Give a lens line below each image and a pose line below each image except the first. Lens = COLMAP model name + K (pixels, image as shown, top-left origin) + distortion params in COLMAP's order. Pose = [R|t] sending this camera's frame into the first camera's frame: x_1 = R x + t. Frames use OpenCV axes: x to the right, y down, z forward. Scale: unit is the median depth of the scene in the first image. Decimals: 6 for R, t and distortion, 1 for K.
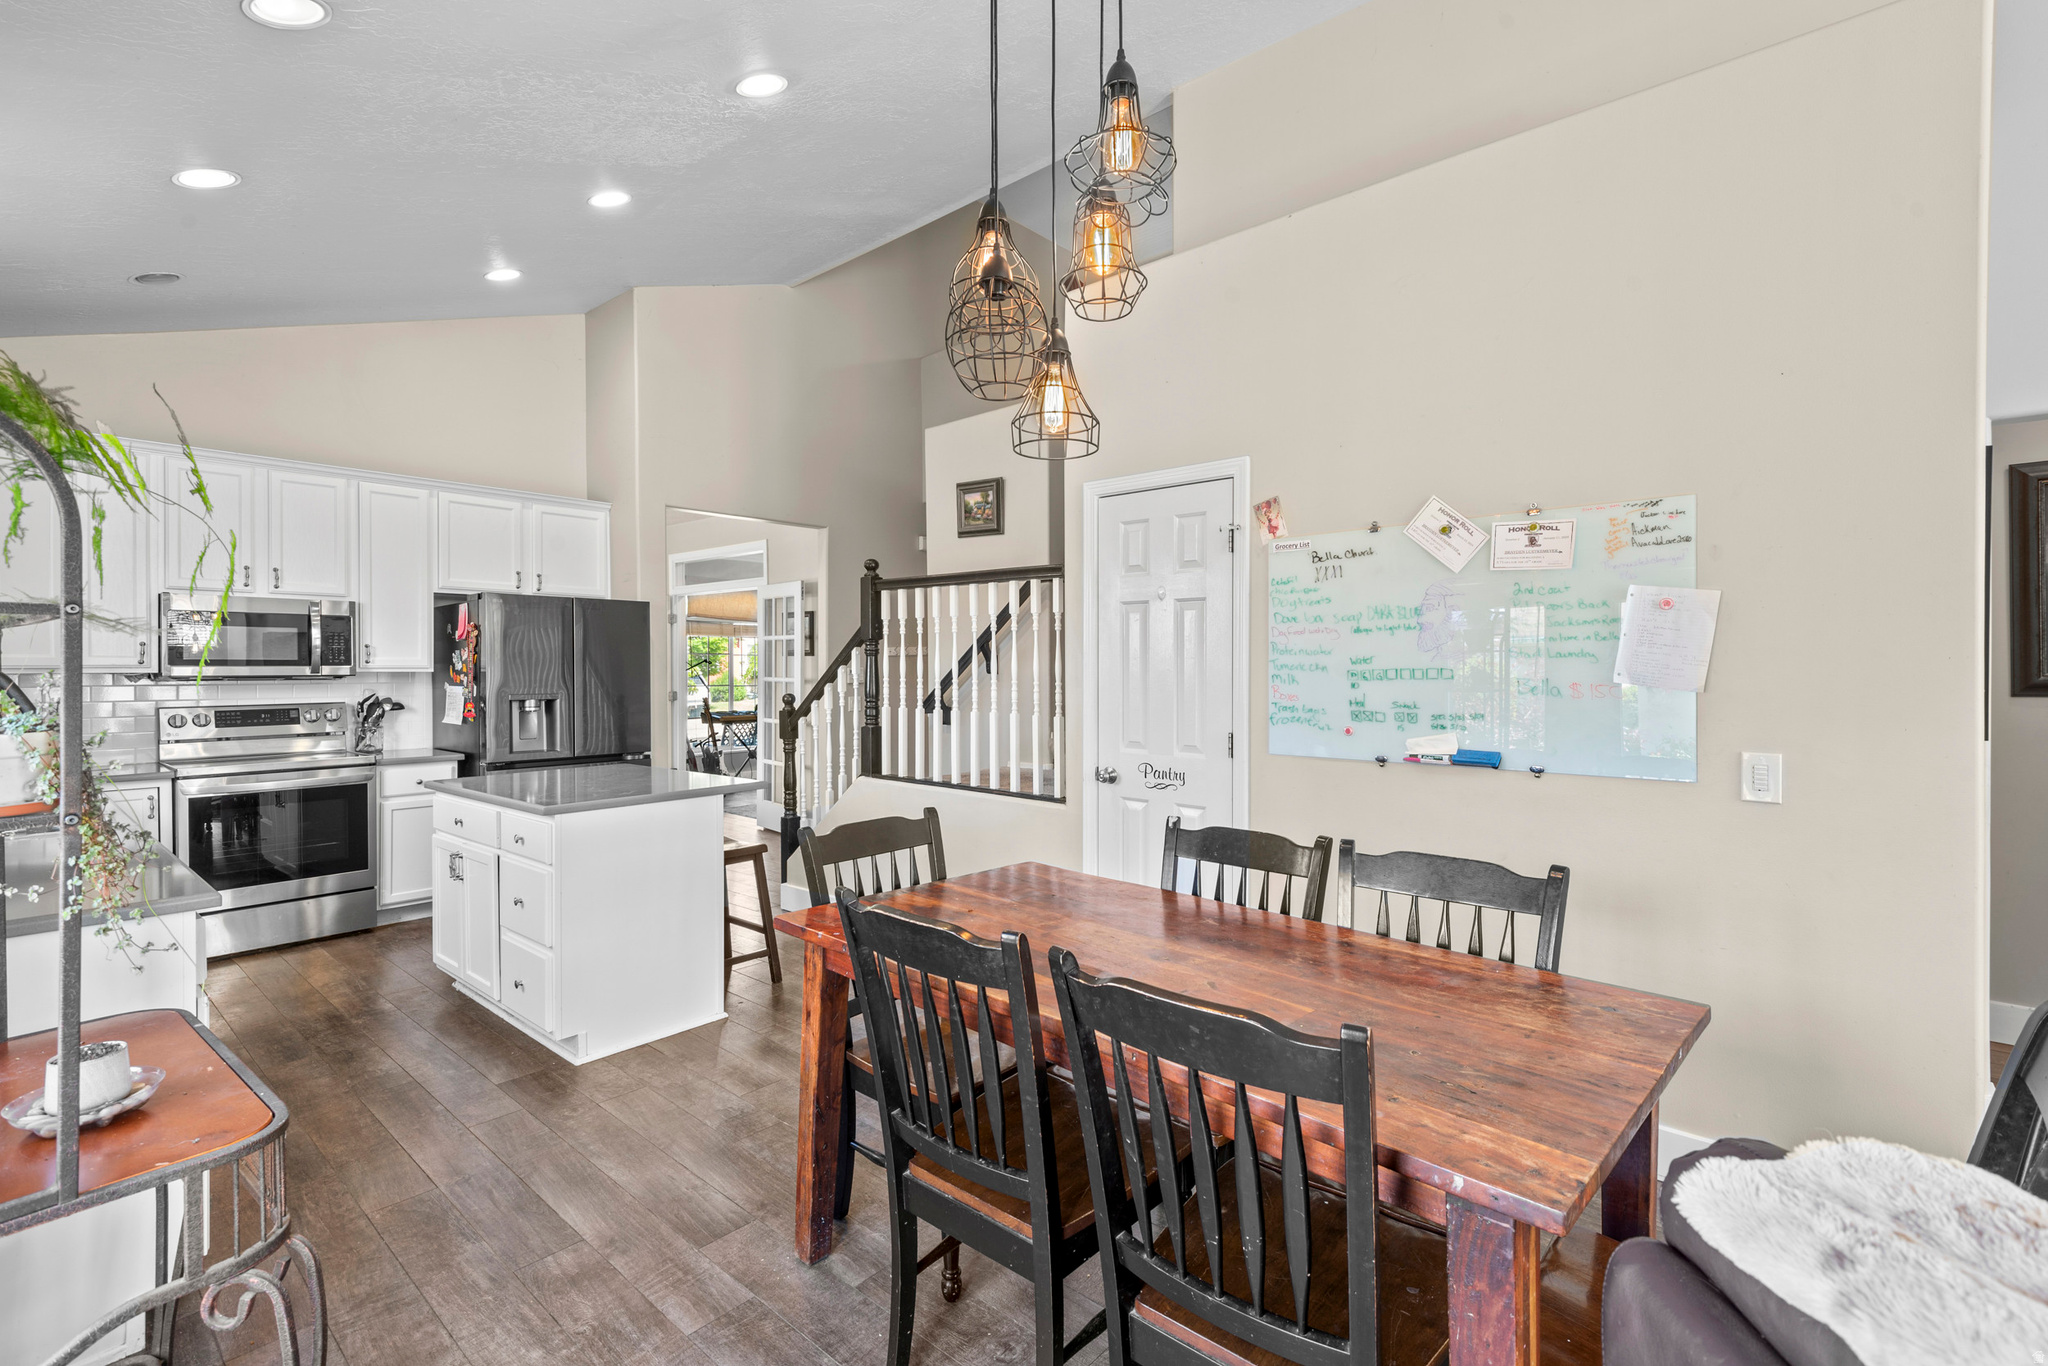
lens RADIAL K [[926.5, 0, 1048.5], [0, 926.5, 672.1], [0, 0, 1]] dist [0.043285, -0.026729]
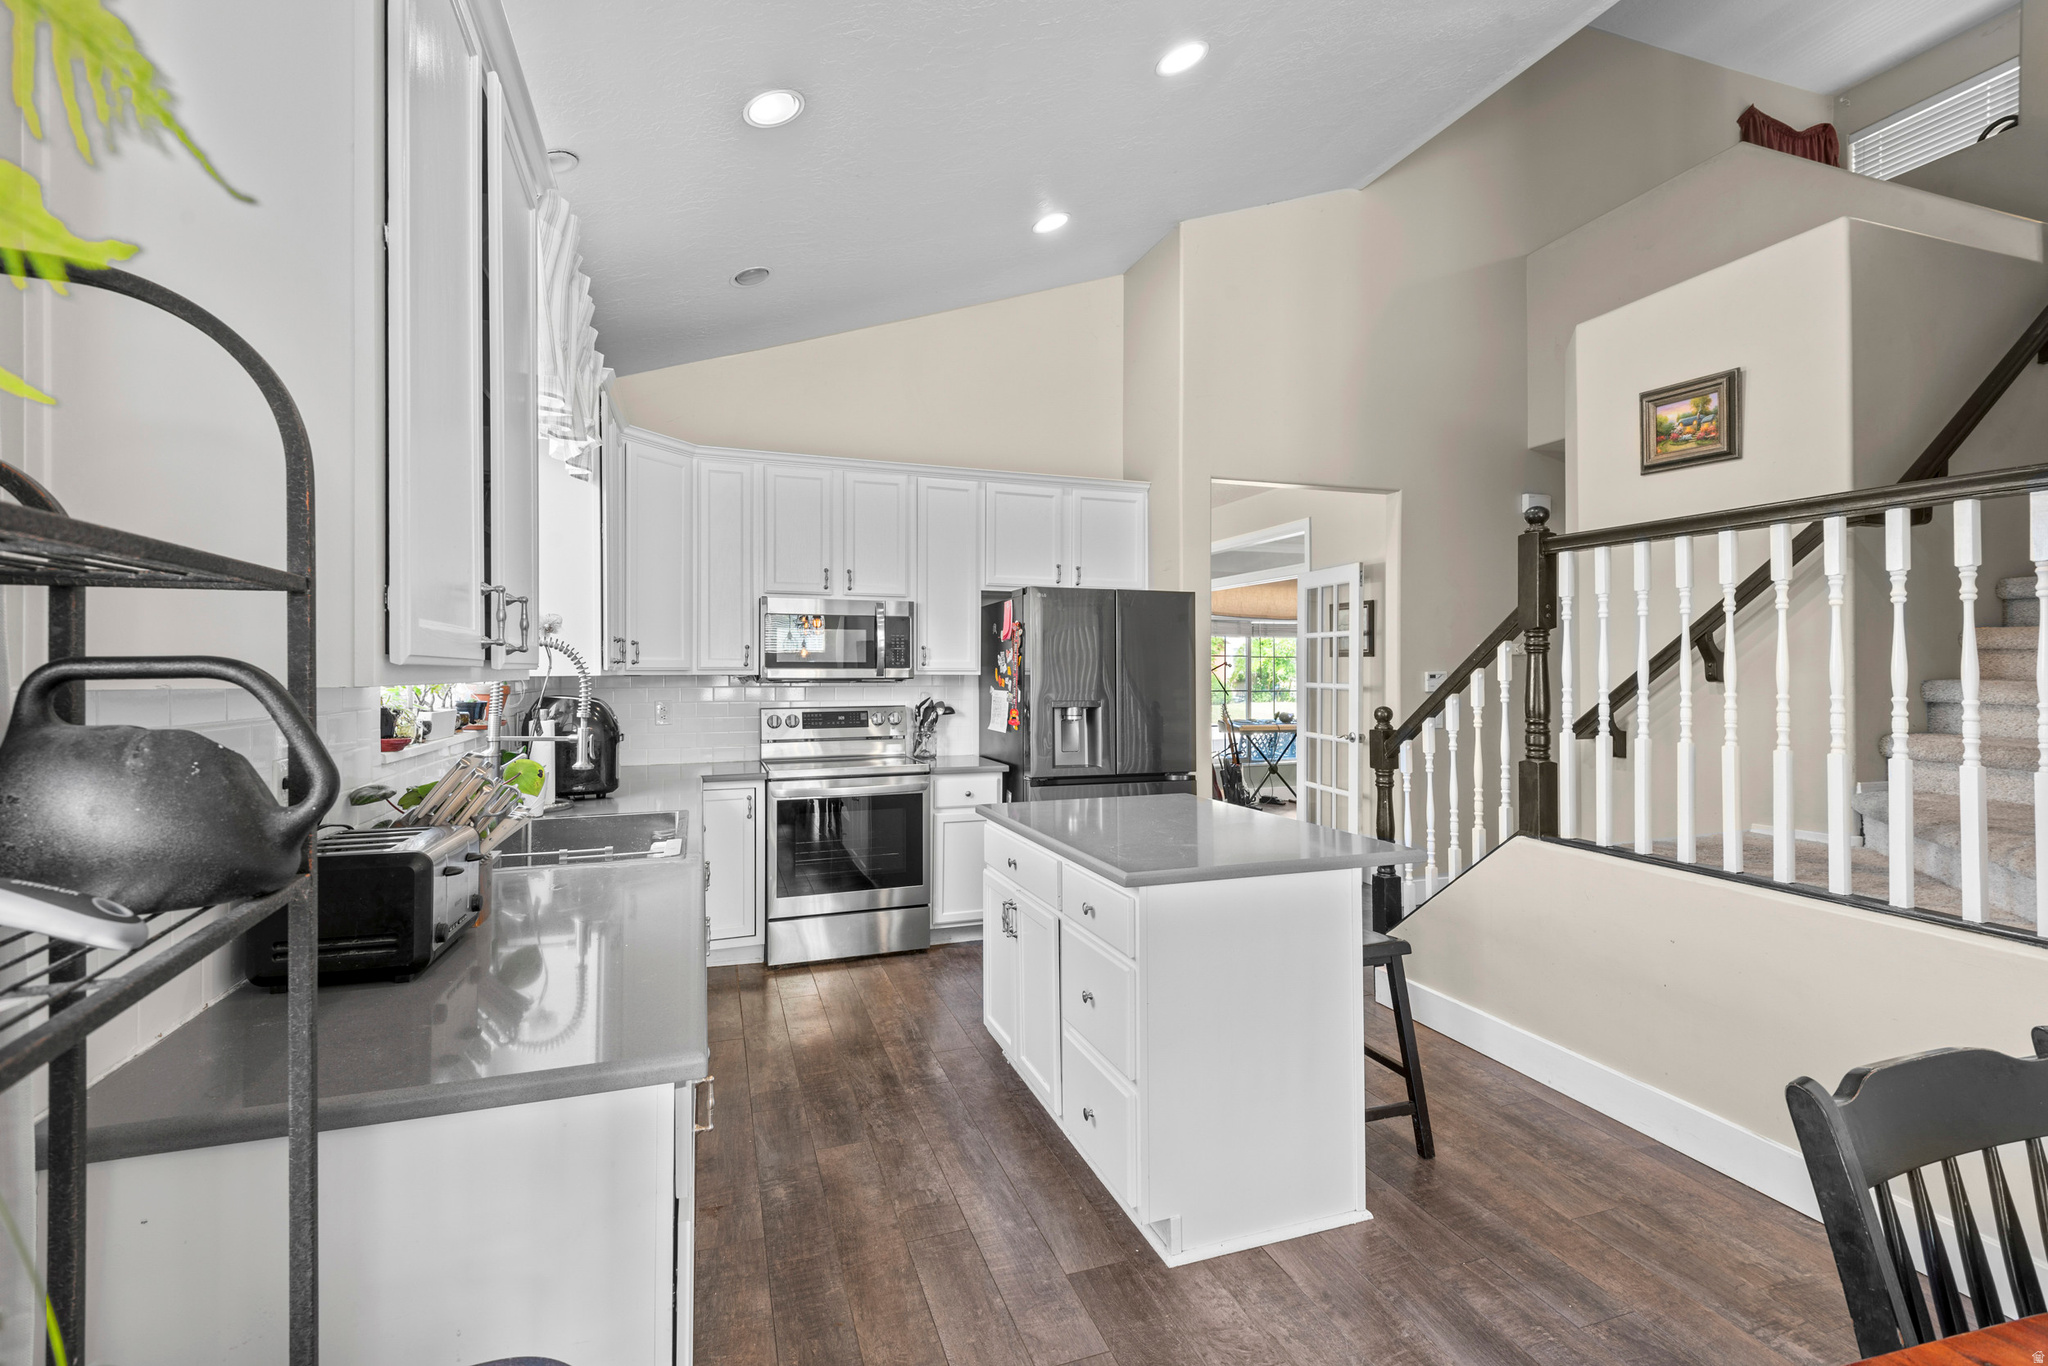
lens RADIAL K [[926.5, 0, 1048.5], [0, 926.5, 672.1], [0, 0, 1]] dist [0.043285, -0.026729]
pose [[0.879200, 0.002791, -0.476444, -0.160998], [-0.005036, 0.999981, -0.003434, -0.000321], [0.476426, 0.005418, 0.879198, 0.228373]]
